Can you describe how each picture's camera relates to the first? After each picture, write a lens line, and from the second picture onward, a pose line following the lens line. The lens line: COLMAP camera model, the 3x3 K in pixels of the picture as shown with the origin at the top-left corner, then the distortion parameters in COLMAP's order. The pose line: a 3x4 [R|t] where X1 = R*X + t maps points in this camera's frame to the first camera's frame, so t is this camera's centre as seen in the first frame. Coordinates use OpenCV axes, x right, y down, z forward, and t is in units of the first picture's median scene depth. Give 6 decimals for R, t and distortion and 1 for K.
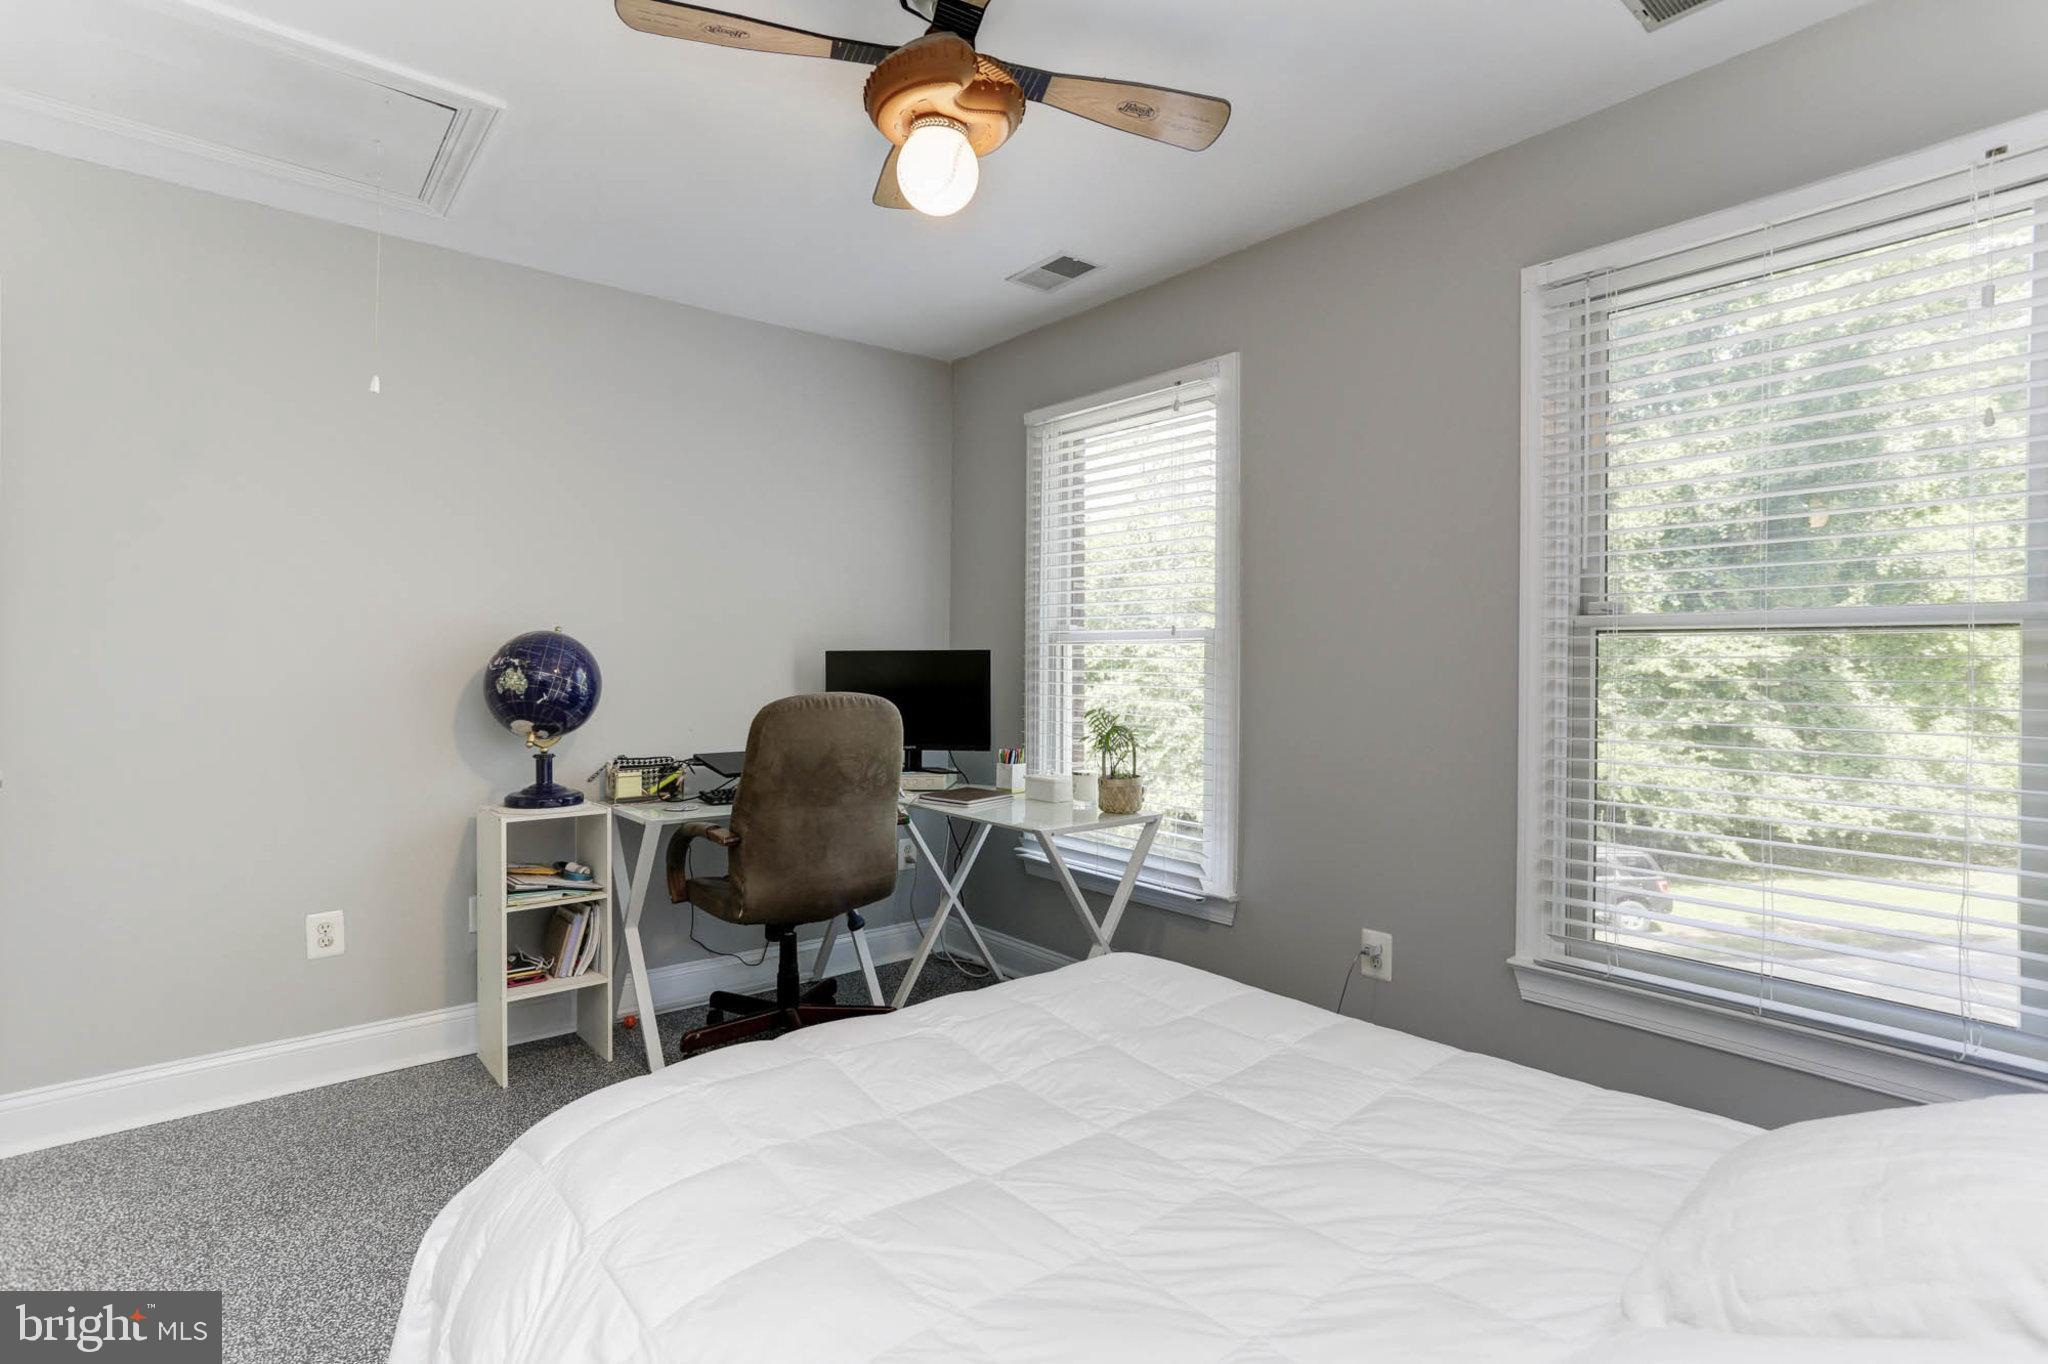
lens RADIAL K [[990.1, 0, 1020.8], [0, 990.1, 672.1], [0, 0, 1]] dist [0.002298, 0.000560]
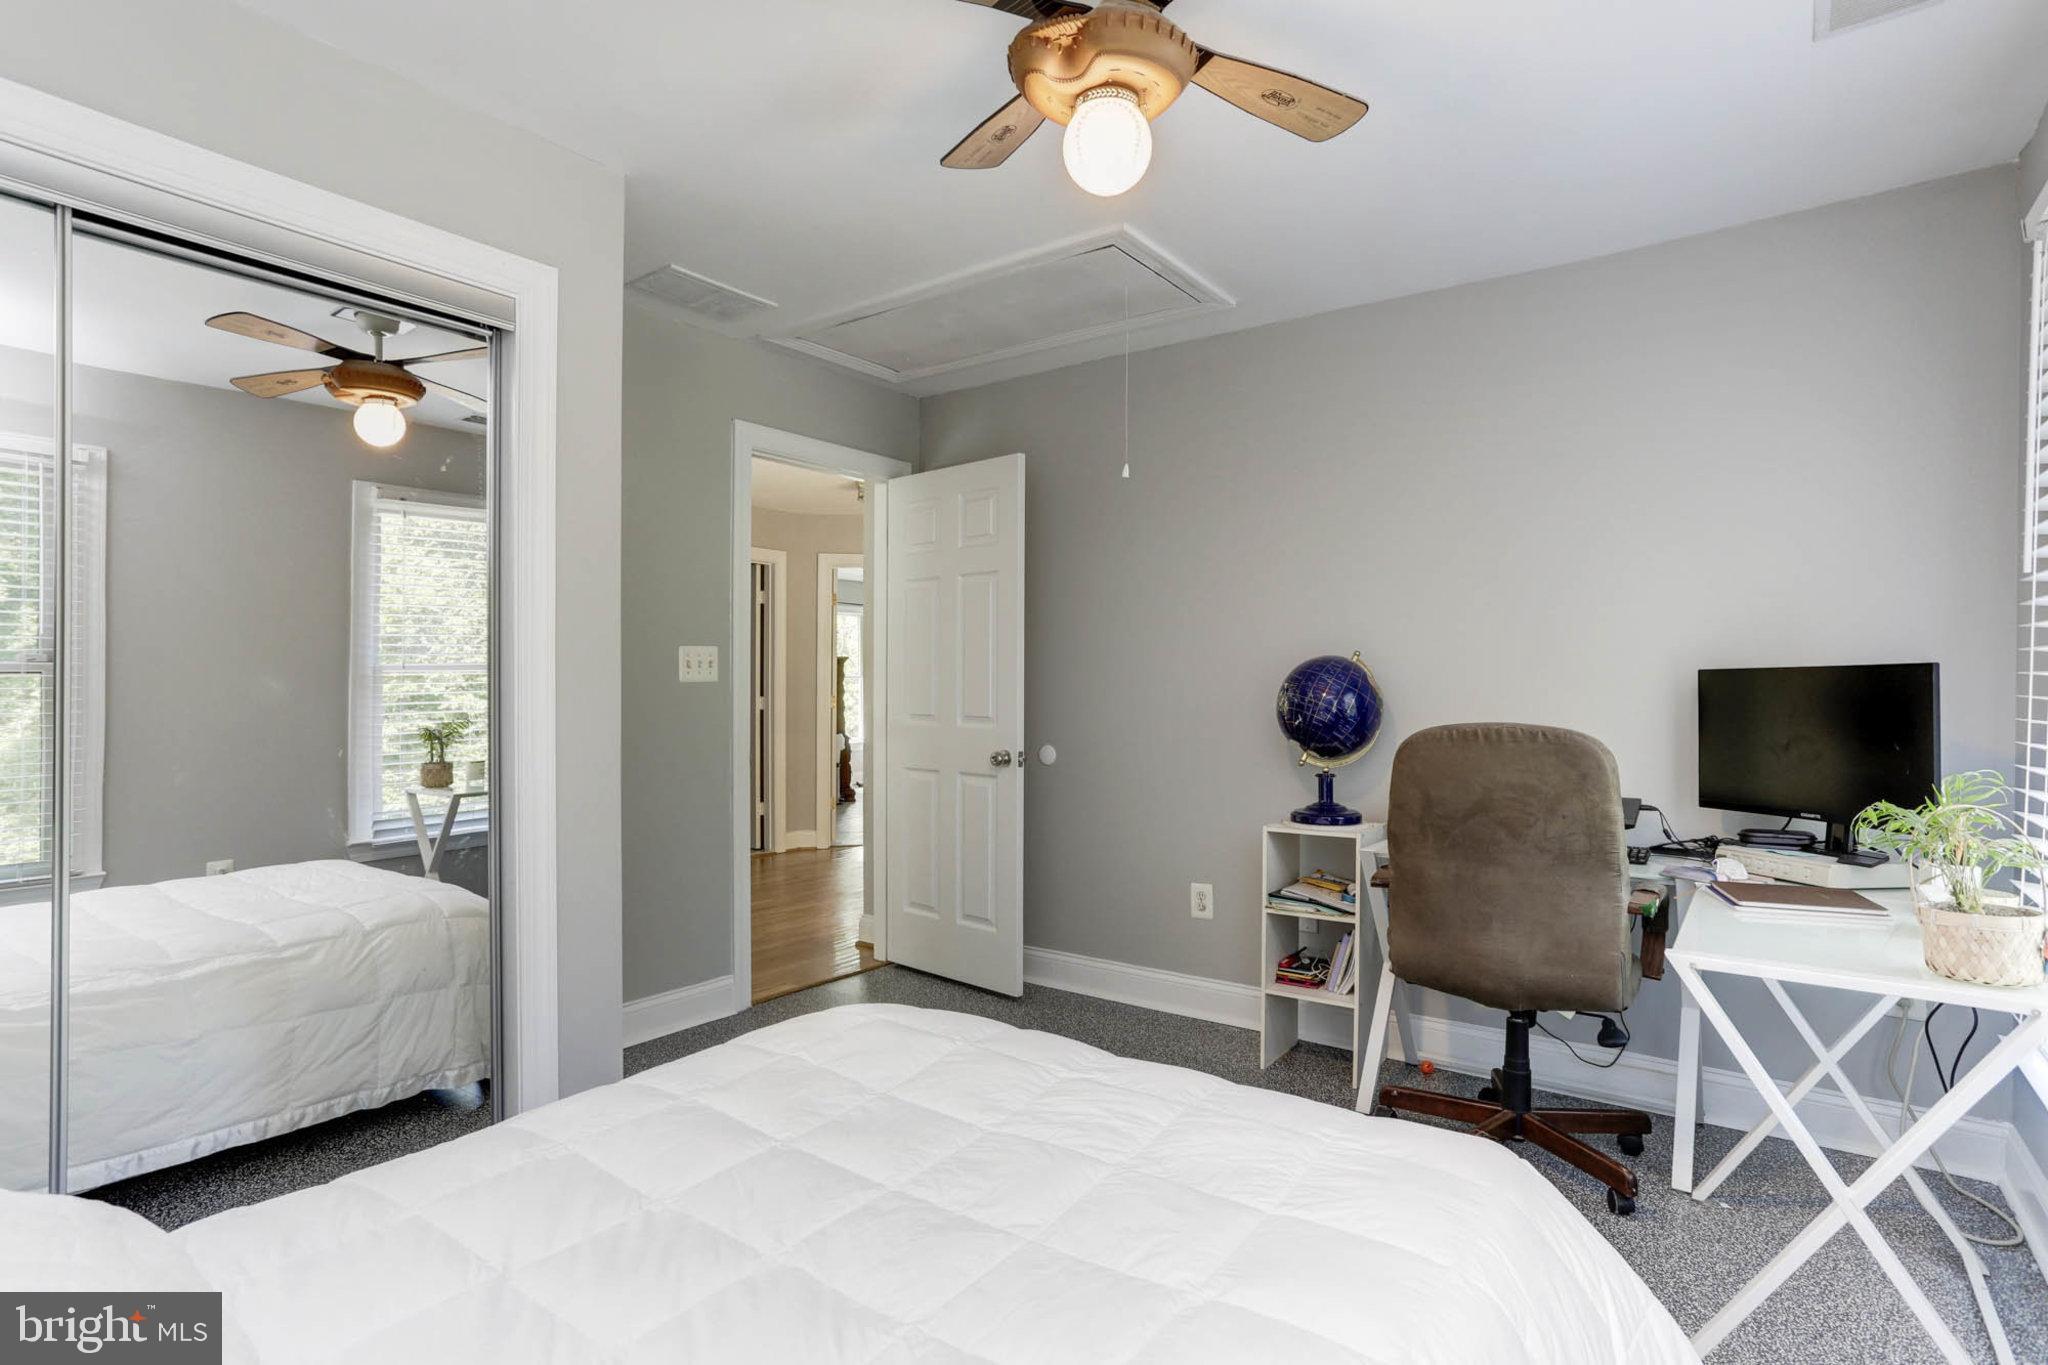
lens RADIAL K [[1029.9, 0, 1019.8], [0, 1029.9, 688.0], [0, 0, 1]] dist [0.001372, 0.000409]
pose [[0.257543, -0.004546, -0.966256, 0.496565], [-0.004132, 0.999975, -0.005806, -0.000828], [0.966258, 0.005488, 0.257517, 0.410003]]
